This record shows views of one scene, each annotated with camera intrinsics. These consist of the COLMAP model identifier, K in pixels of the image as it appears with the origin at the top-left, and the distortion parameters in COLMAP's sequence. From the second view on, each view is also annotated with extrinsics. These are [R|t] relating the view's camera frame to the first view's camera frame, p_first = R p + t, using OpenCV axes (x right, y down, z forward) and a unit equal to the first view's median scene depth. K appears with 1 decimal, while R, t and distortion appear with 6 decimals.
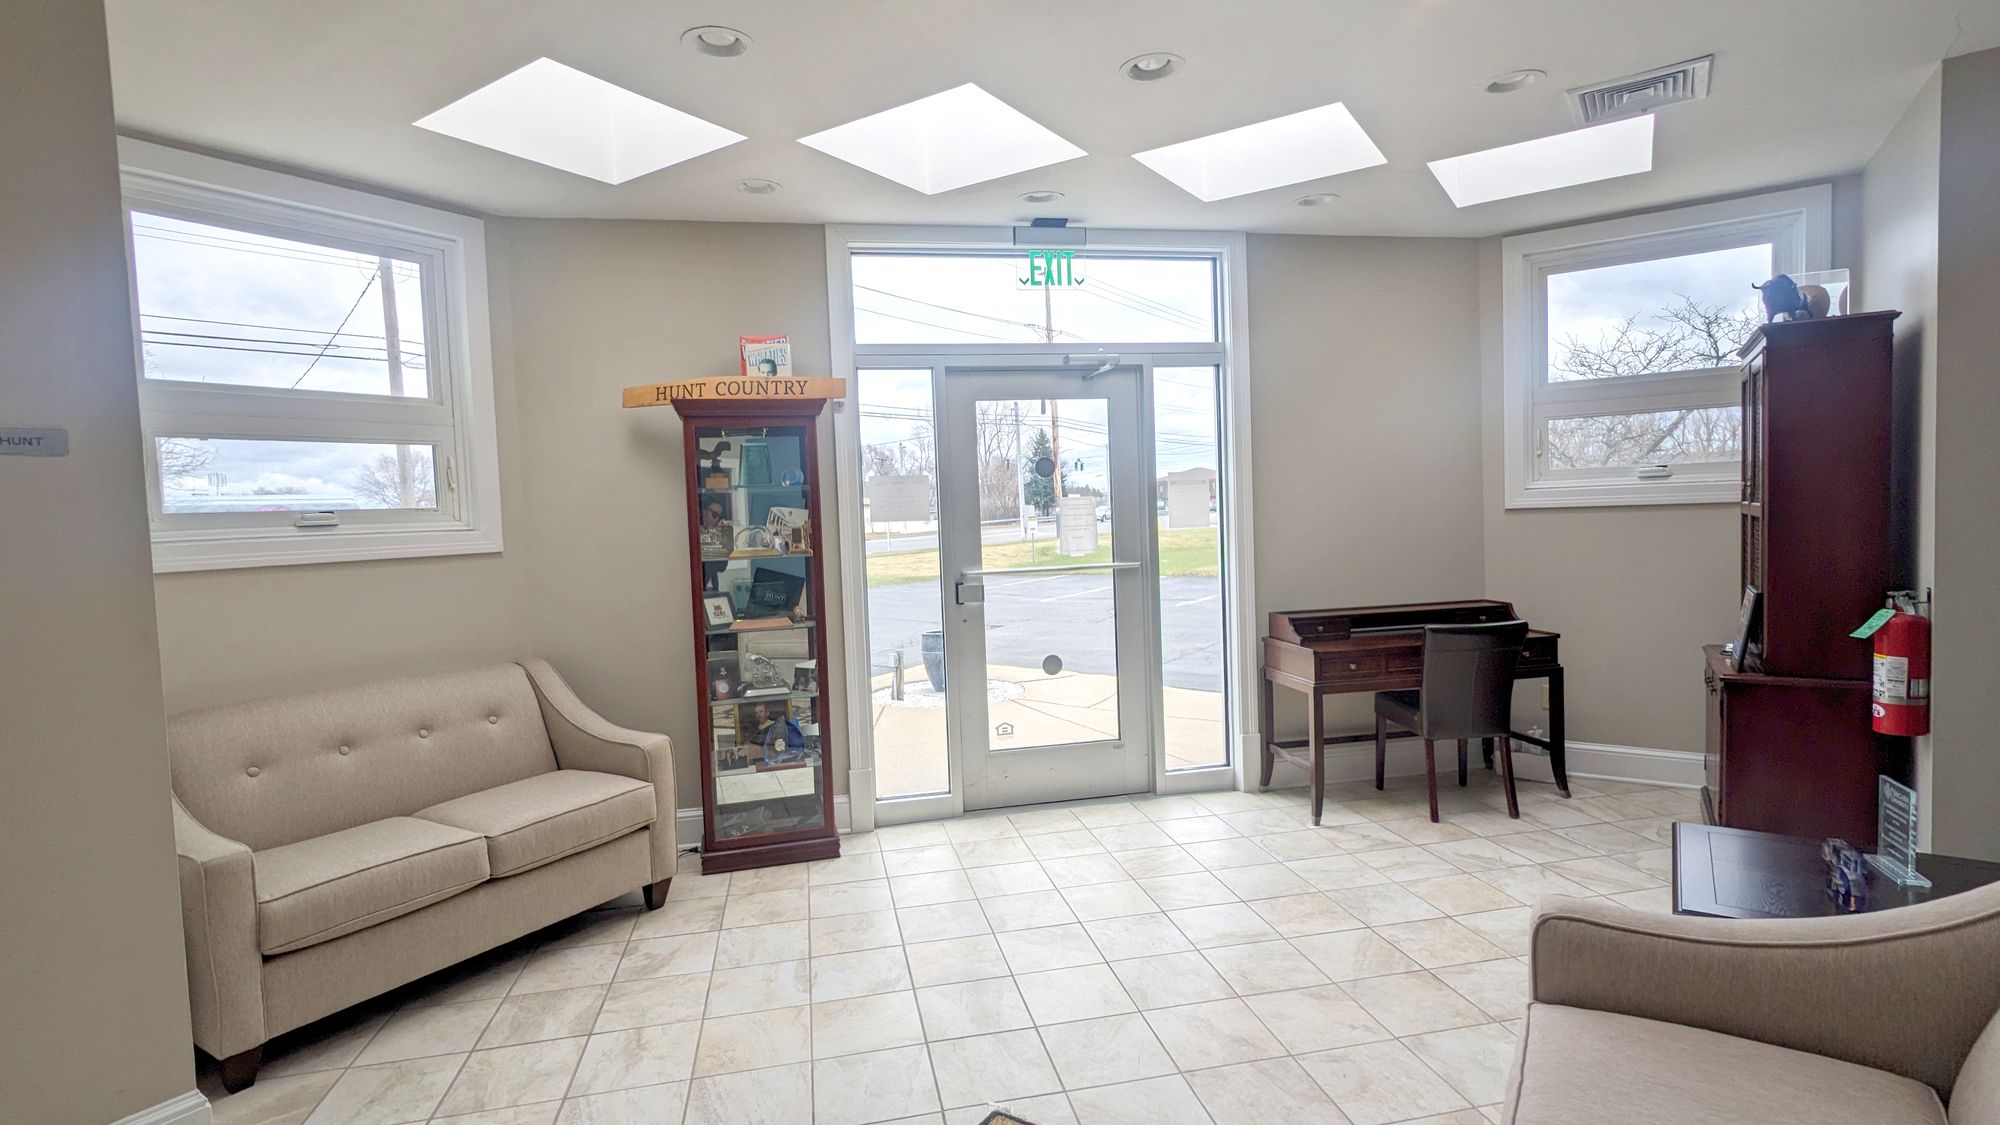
lens RADIAL K [[960.5, 0, 1001.1], [0, 960.5, 559.1], [0, 0, 1]] dist [0.001755, 0.002283]
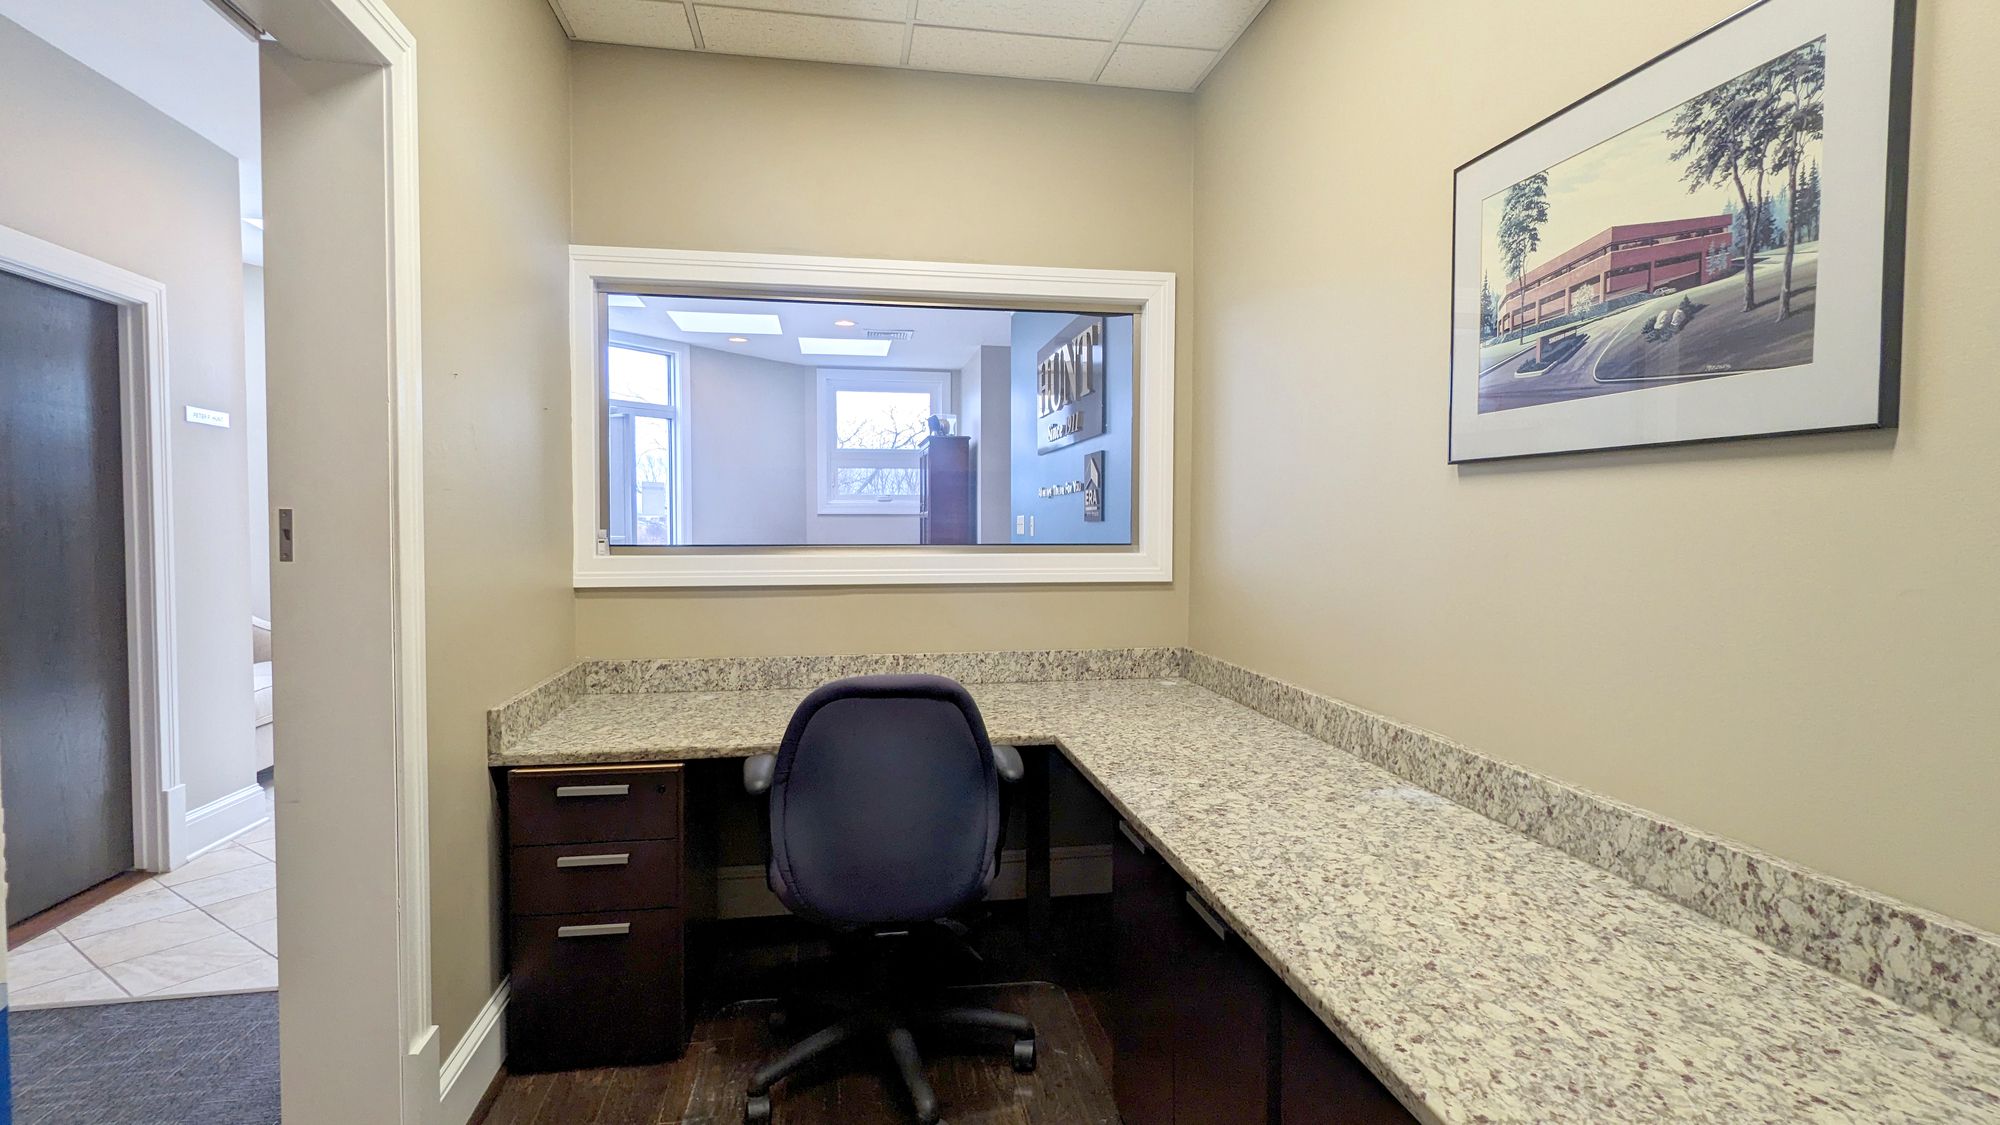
lens RADIAL K [[960.5, 0, 998.6], [0, 960.5, 561.7], [0, 0, 1]] dist [0.001755, 0.002283]
pose [[0.730762, 0.011873, 0.682530, -0.568126], [0.007981, 0.999632, -0.025934, 0.106057], [-0.682586, 0.024398, 0.730398, -0.687350]]
